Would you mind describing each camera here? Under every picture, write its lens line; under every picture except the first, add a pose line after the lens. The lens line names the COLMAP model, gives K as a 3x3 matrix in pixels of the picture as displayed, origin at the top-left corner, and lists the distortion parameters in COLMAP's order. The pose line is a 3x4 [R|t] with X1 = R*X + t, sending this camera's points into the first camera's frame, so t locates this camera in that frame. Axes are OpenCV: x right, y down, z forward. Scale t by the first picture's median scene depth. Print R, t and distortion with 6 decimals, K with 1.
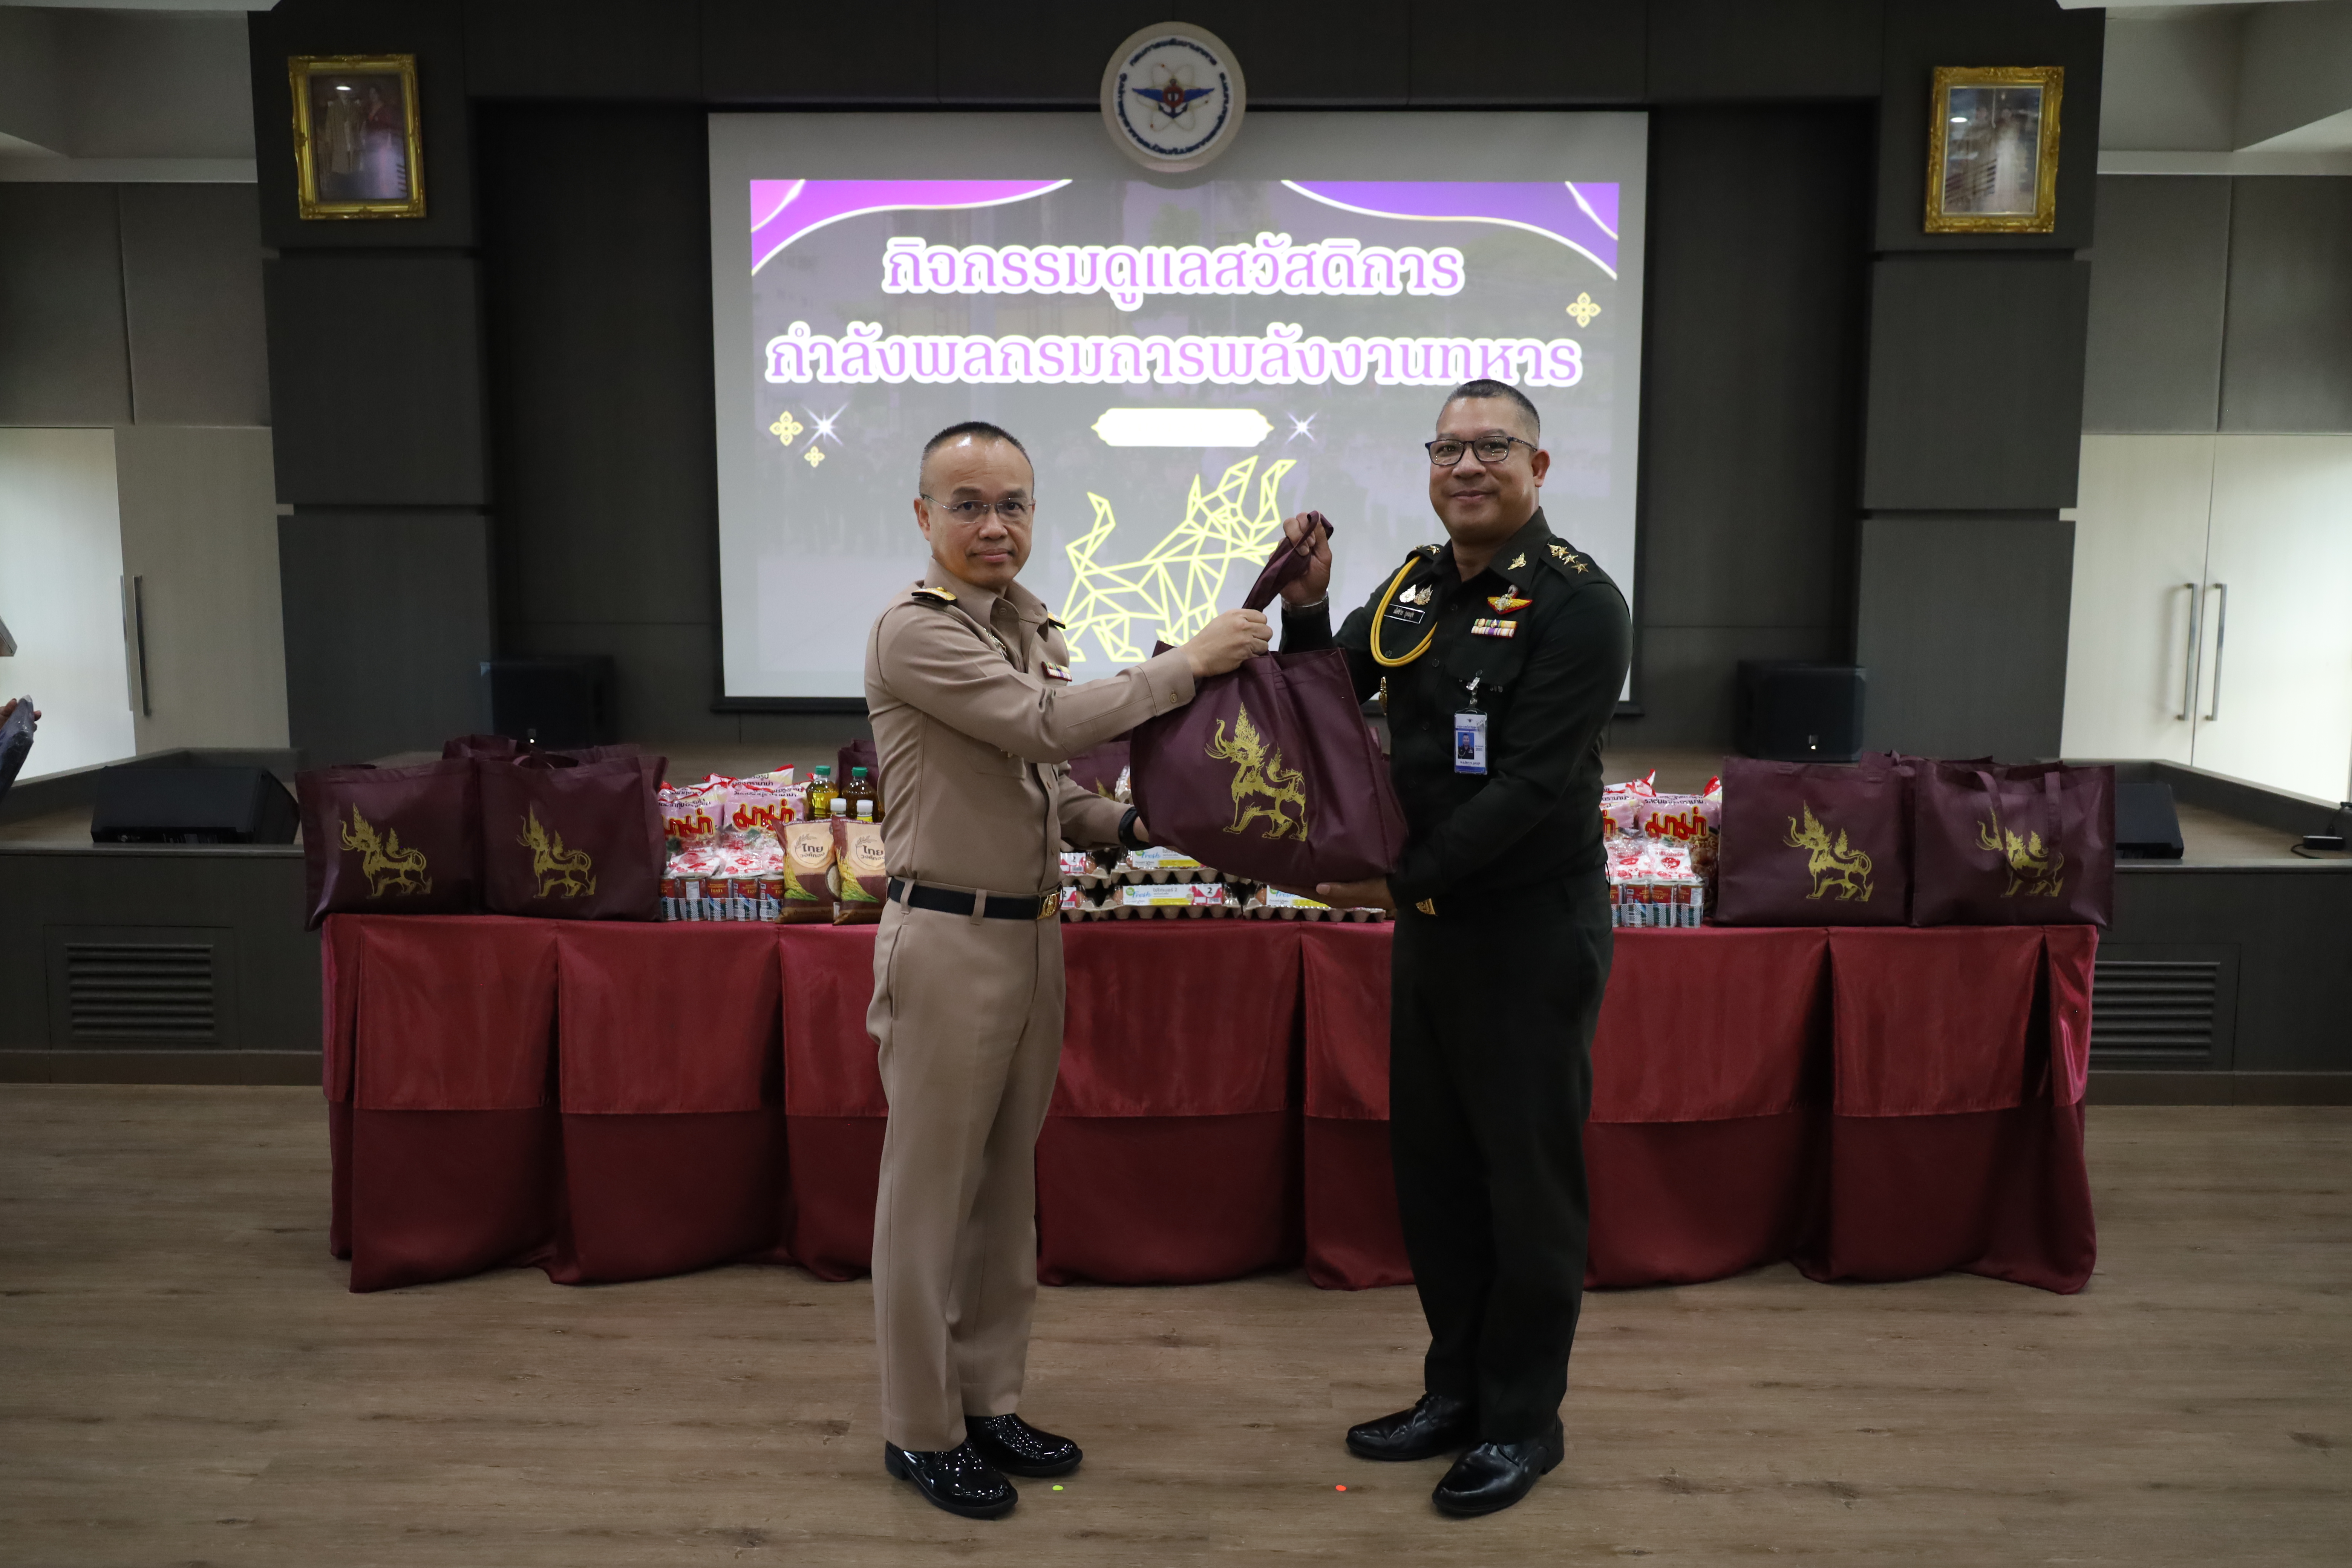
lens RADIAL K [[1928.7, 0, 1176.0], [0, 1928.7, 784.0], [0, 0, 1]] dist [0.005404, 0.002664]
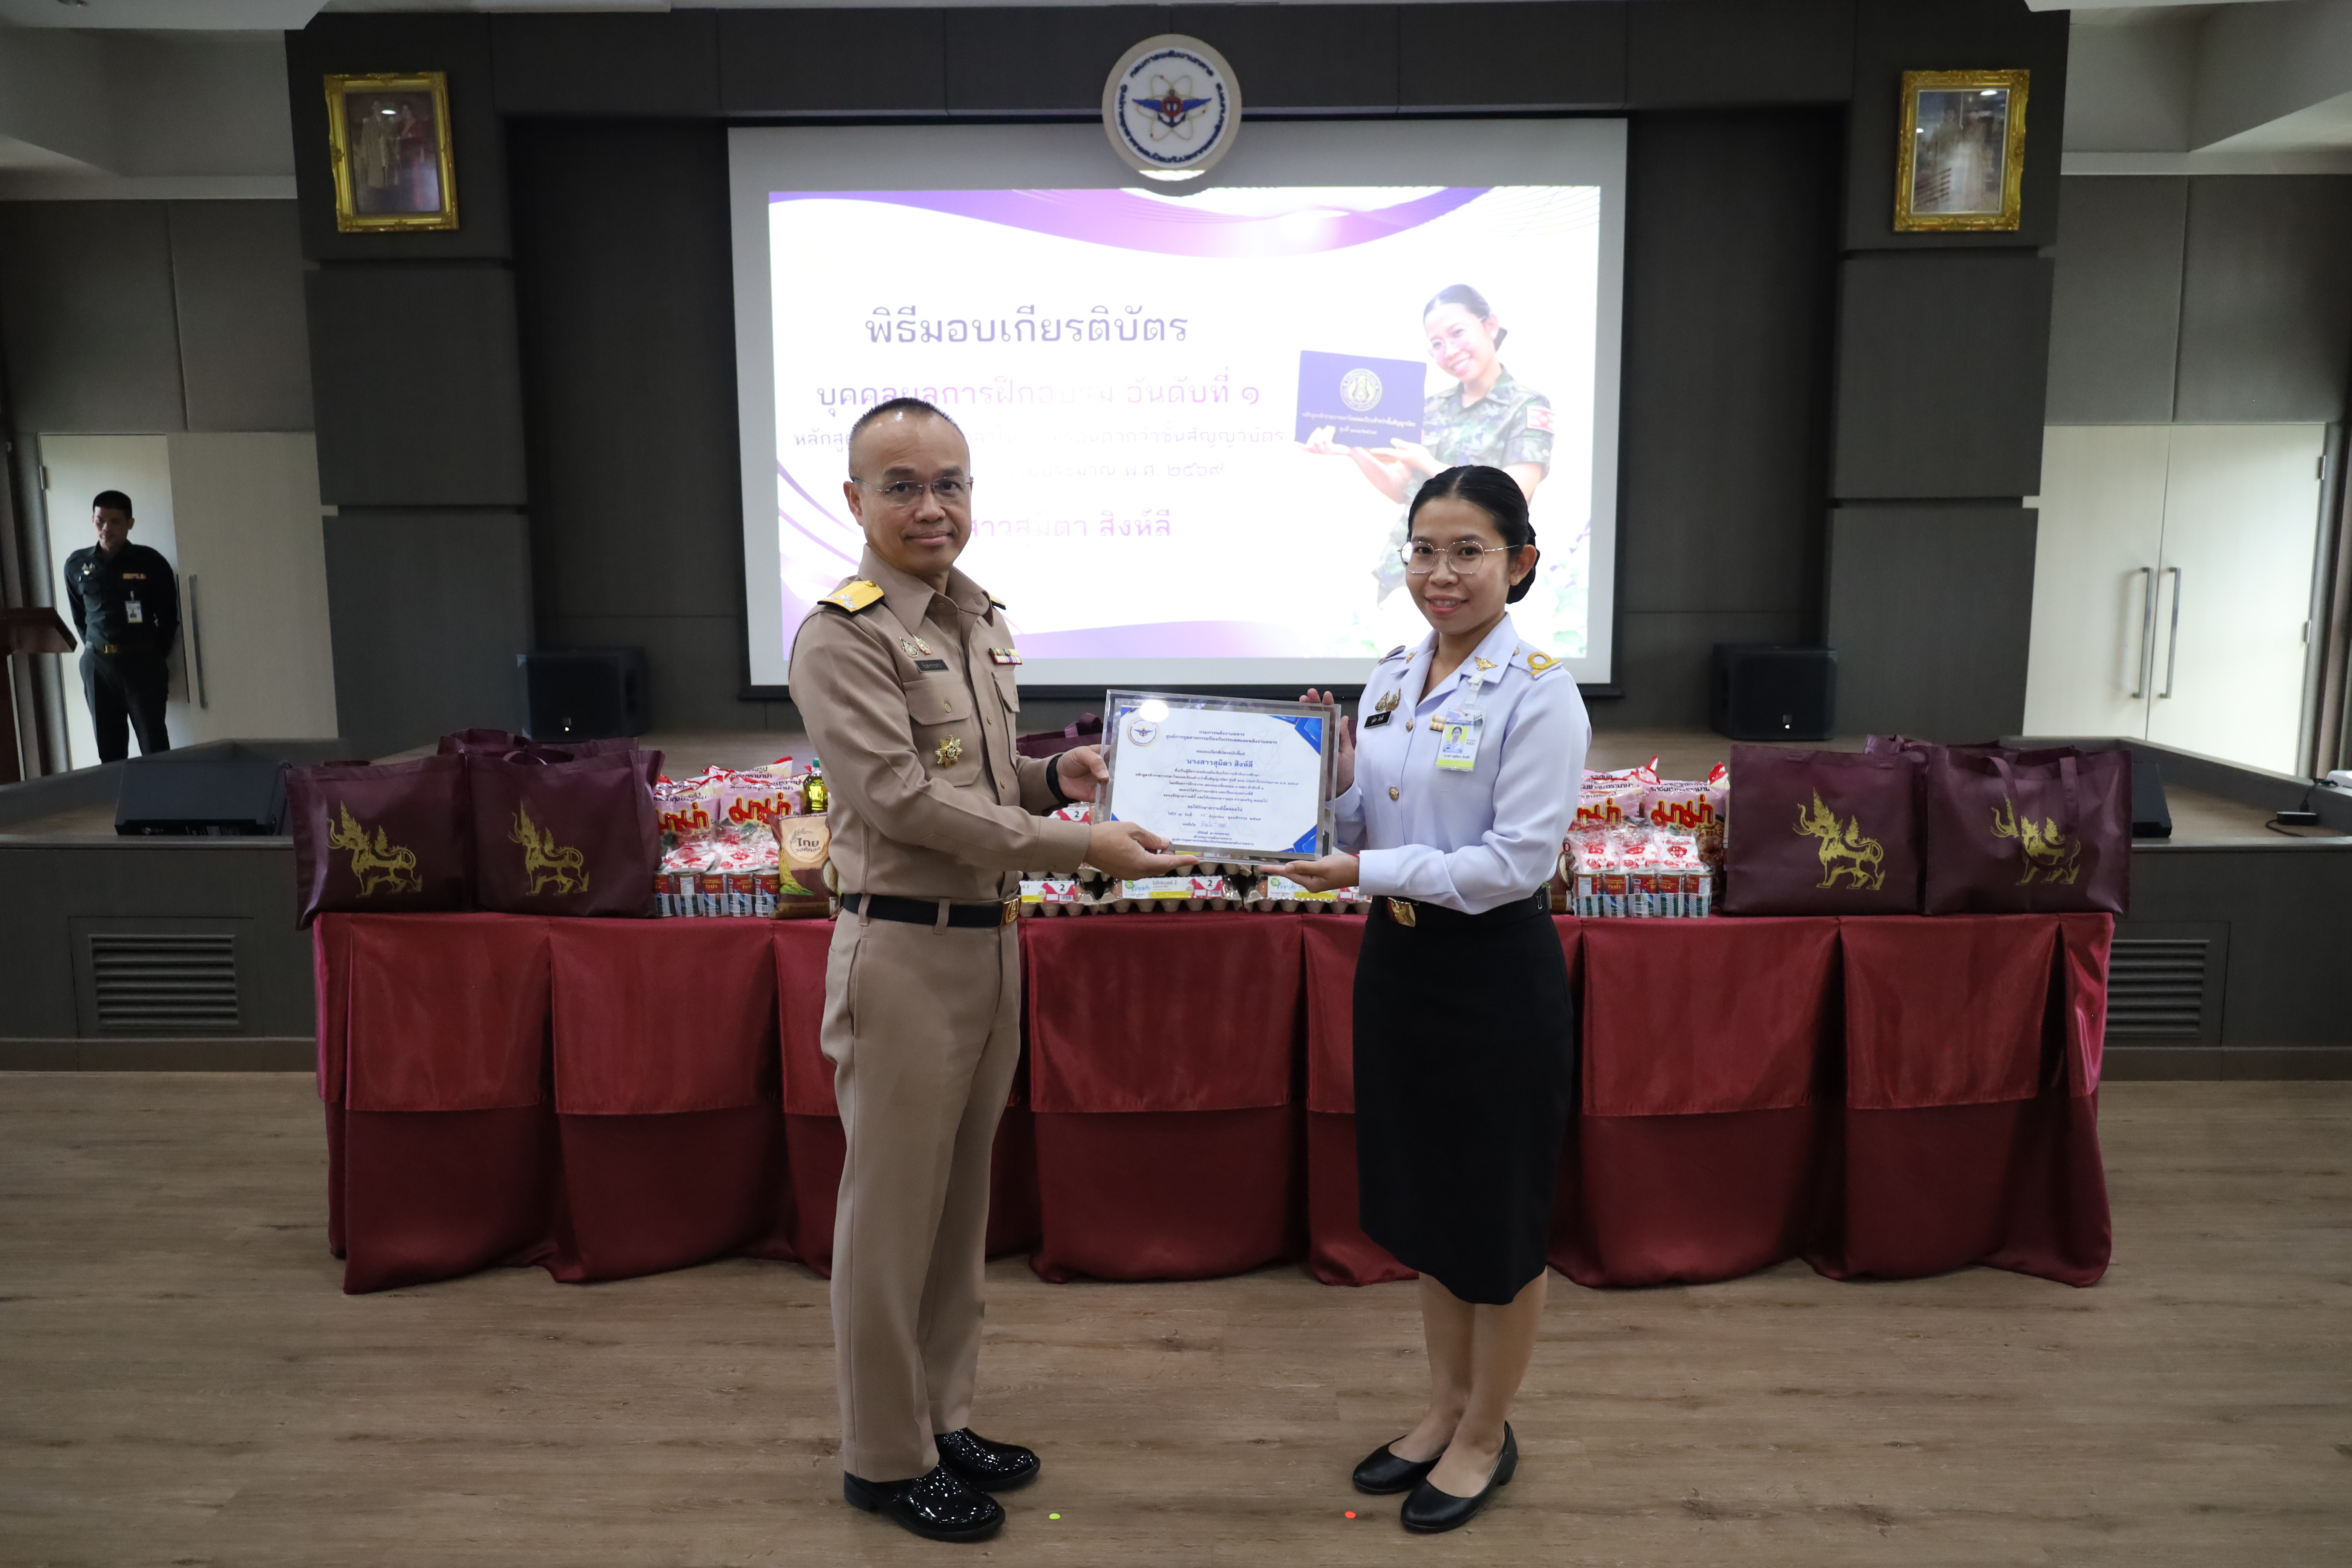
lens RADIAL K [[1739.1, 0, 1176.0], [0, 1739.1, 784.0], [0, 0, 1]] dist [0.002710, 0.000735]
pose [[0.999968, -0.006996, -0.003953, 0.003824], [0.007054, 0.999864, 0.014899, -0.008743], [0.003848, -0.014926, 0.999881, 0.110838]]
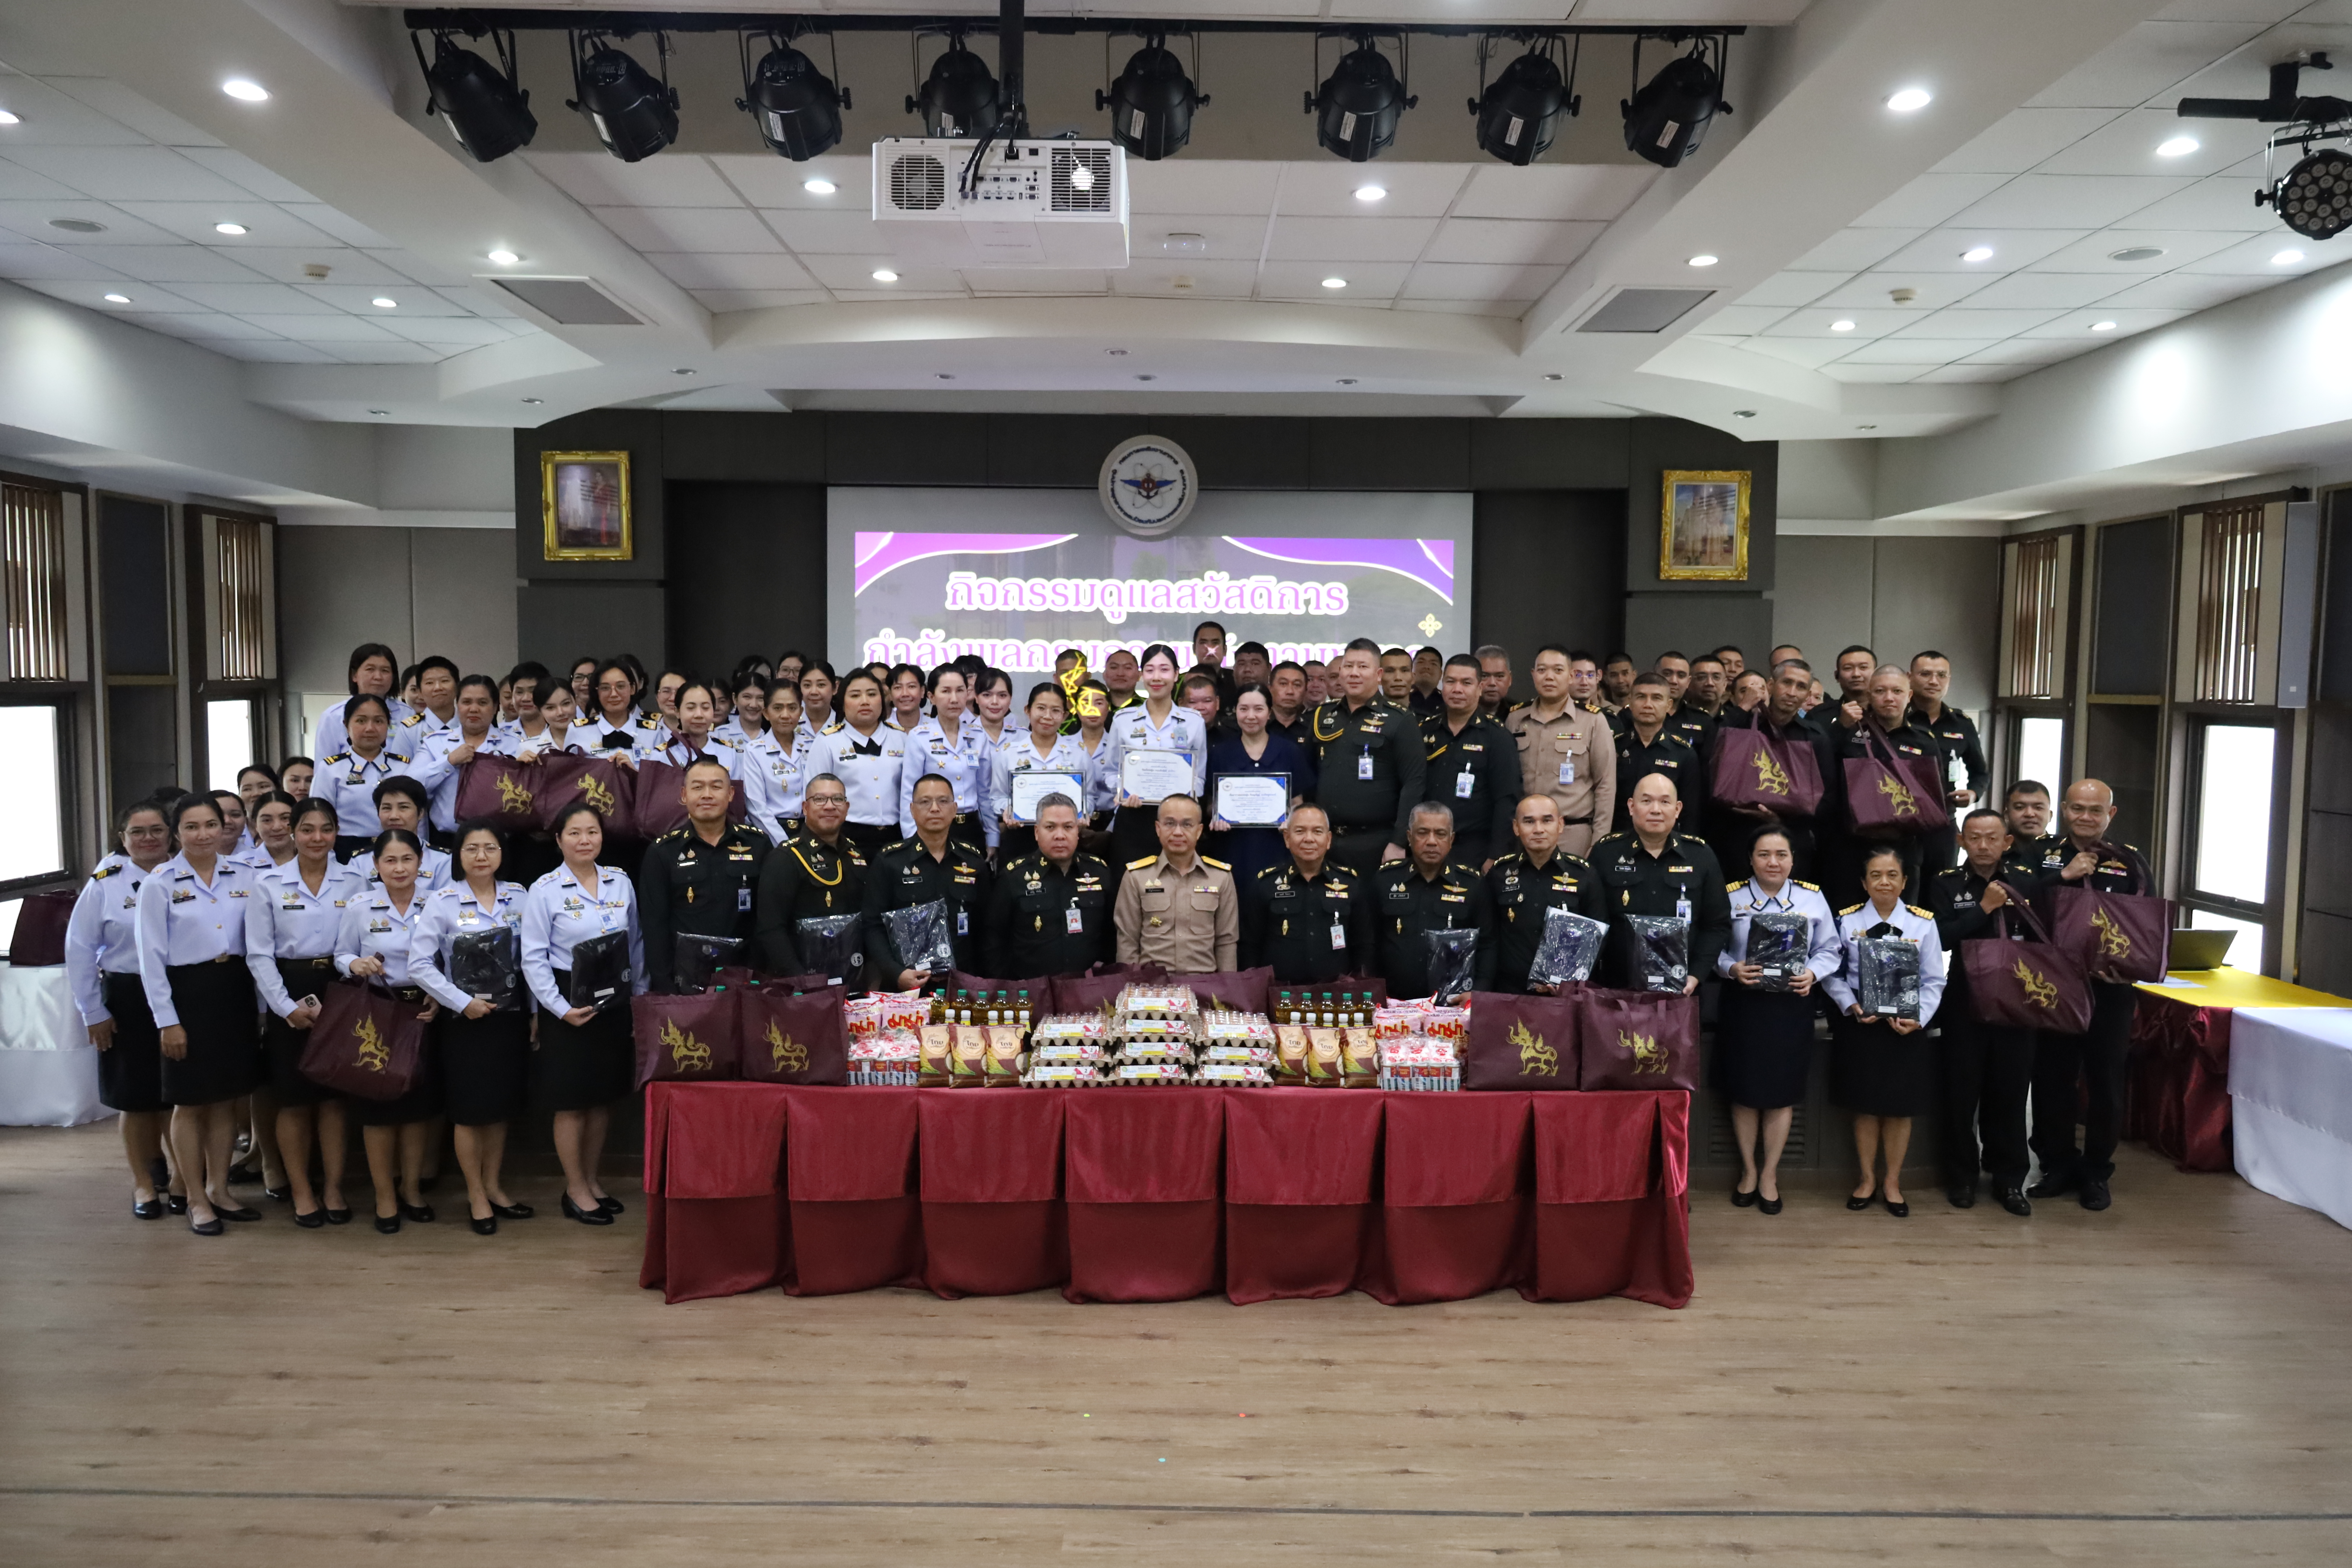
lens RADIAL K [[1620.0, 0, 1177.3], [0, 1620.0, 791.4], [0, 0, 1]] dist [0.003326, 0.009088]
pose [[0.999750, 0.005587, 0.021653, -0.009667], [-0.004301, 0.998248, -0.059016, -0.103464], [-0.021945, 0.058908, 0.998022, -0.436946]]
